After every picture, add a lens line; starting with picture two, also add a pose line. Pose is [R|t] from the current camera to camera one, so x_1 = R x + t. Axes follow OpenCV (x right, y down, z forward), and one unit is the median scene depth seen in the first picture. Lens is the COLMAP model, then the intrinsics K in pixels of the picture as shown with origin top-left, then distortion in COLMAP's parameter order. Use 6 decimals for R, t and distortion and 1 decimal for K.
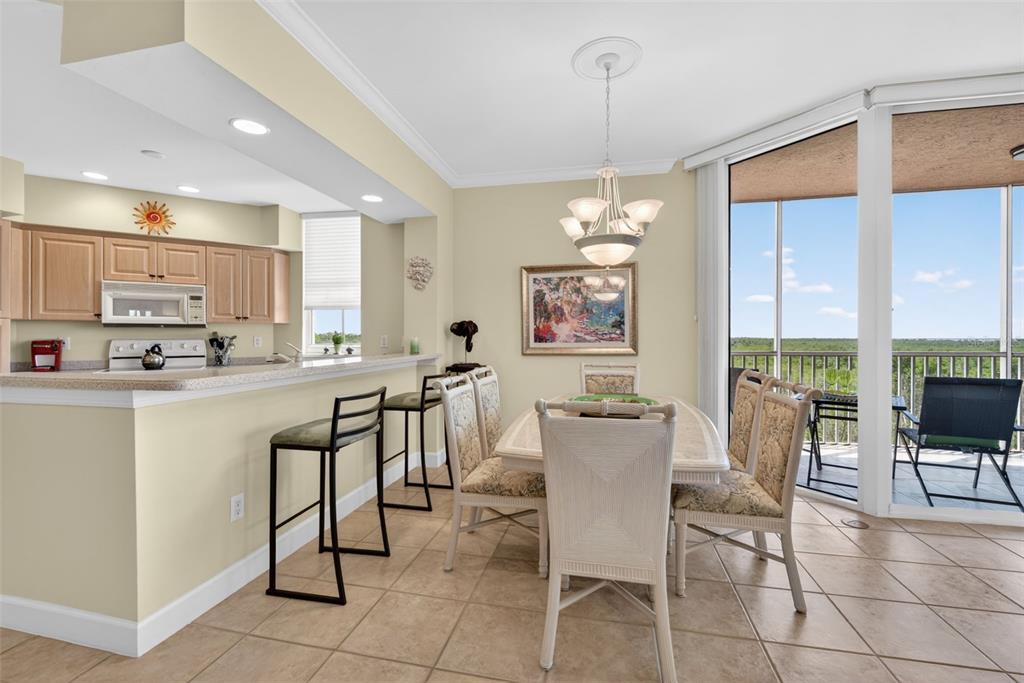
lens RADIAL K [[434.6, 0, 517.3], [0, 434.6, 337.4], [0, 0, 1]] dist [-0.001266, -0.003538]
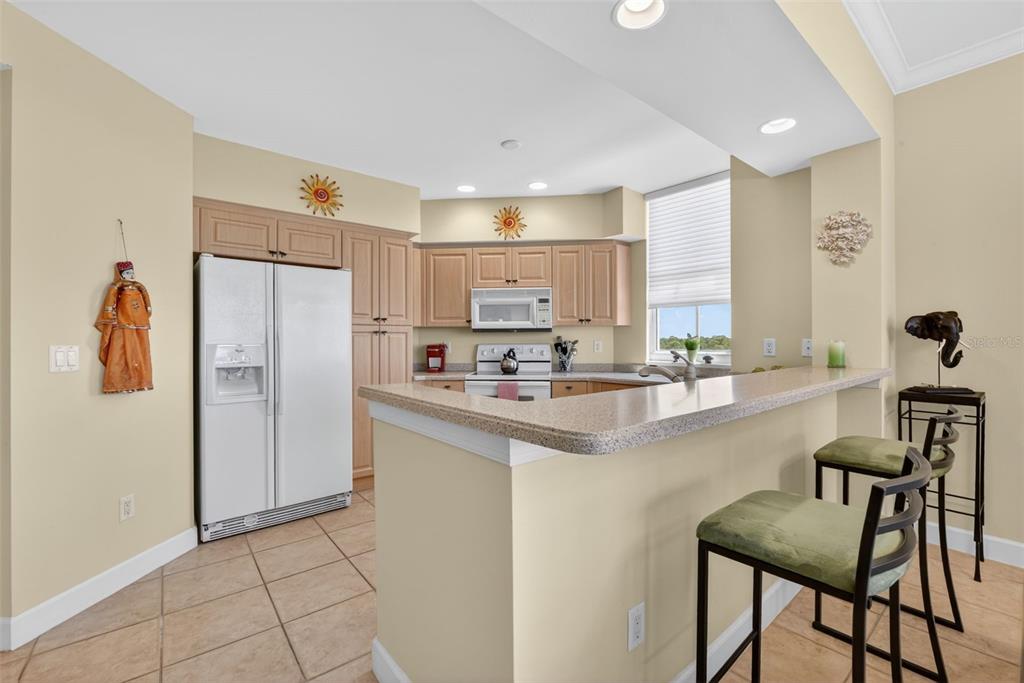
lens RADIAL K [[432.0, 0, 511.9], [0, 432.0, 338.5], [0, 0, 1]] dist [-0.000196, -0.003513]
pose [[0.781890, -0.006836, -0.623378, -0.210806], [0.002992, 0.999970, -0.007213, -0.001059], [0.623409, 0.003774, 0.781887, 0.221166]]
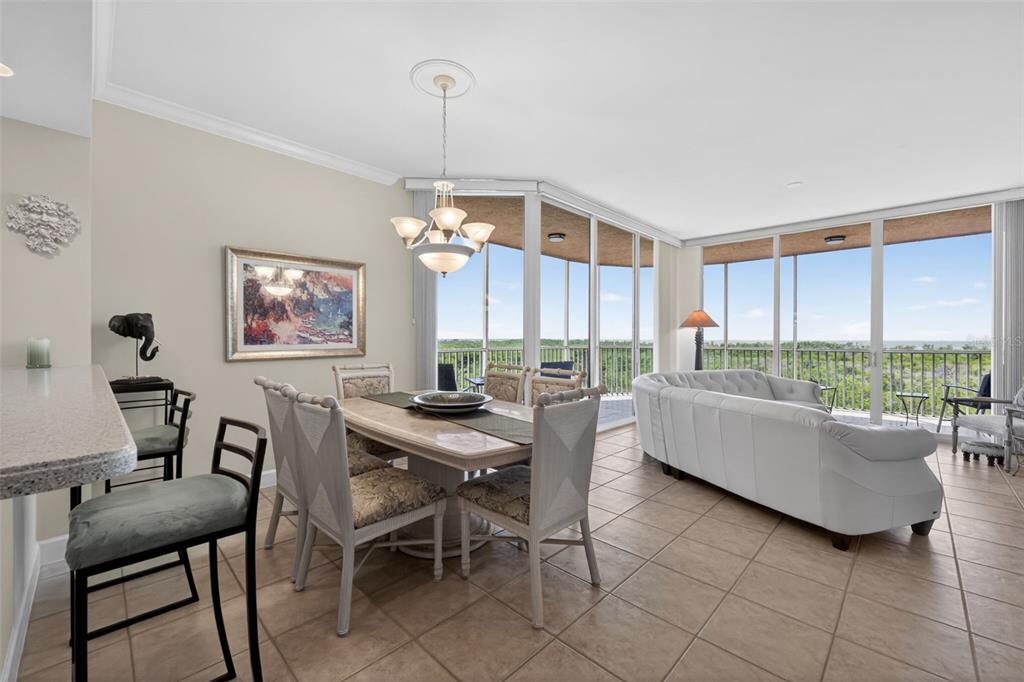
lens RADIAL K [[410.0, 0, 517.3], [0, 410.0, 343.2], [0, 0, 1]] dist [-0.016007, 0.003471]
pose [[0.527104, -0.009755, 0.849745, -0.348155], [0.000171, 0.999935, 0.011372, 0.000155], [-0.849801, -0.005849, 0.527071, 0.195227]]
